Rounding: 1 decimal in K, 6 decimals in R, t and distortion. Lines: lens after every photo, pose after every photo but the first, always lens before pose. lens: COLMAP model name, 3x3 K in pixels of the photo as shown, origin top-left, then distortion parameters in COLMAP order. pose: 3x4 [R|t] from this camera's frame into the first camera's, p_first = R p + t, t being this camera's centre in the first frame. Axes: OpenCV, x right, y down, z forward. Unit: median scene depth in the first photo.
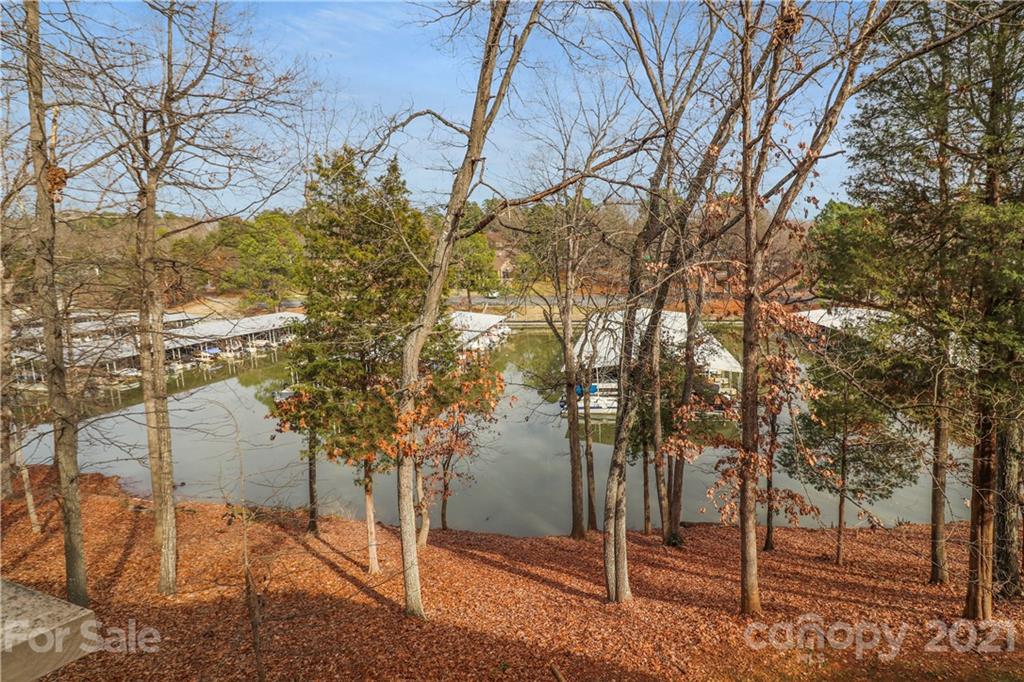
lens RADIAL K [[459.5, 0, 492.0], [0, 459.5, 340.6], [0, 0, 1]] dist [0.000857, 0.000041]
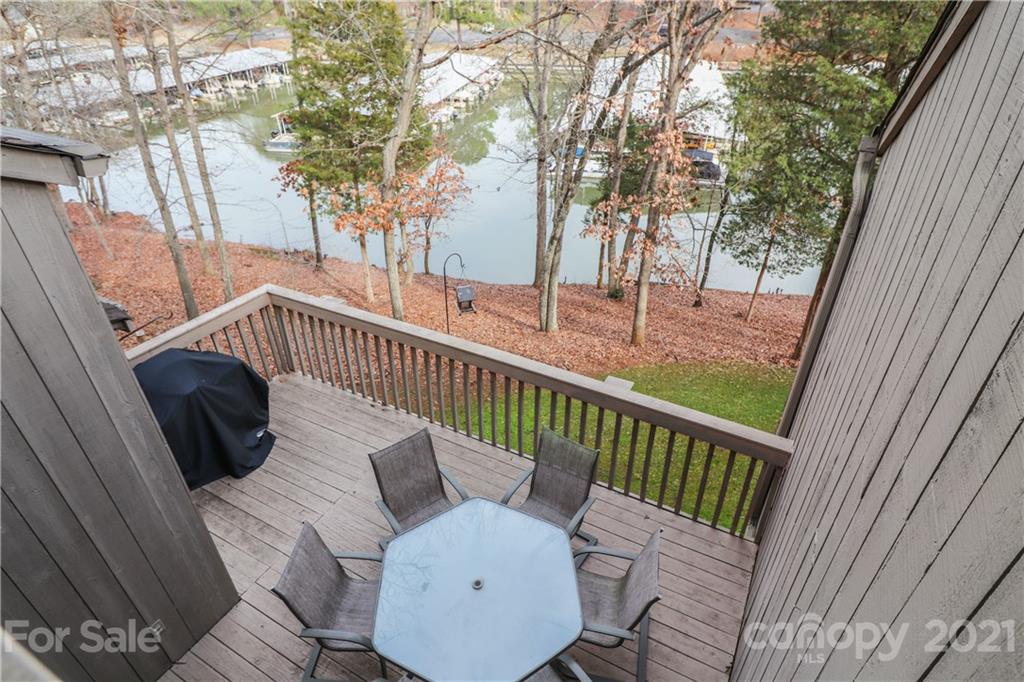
lens RADIAL K [[504.2, 0, 512.0], [0, 504.2, 341.0], [0, 0, 1]] dist [0.001487, 0.000123]
pose [[0.996846, 0.060613, 0.051236, 0.062951], [-0.078160, 0.861852, 0.501100, -0.123958], [-0.013785, -0.503524, 0.863871, -0.250017]]
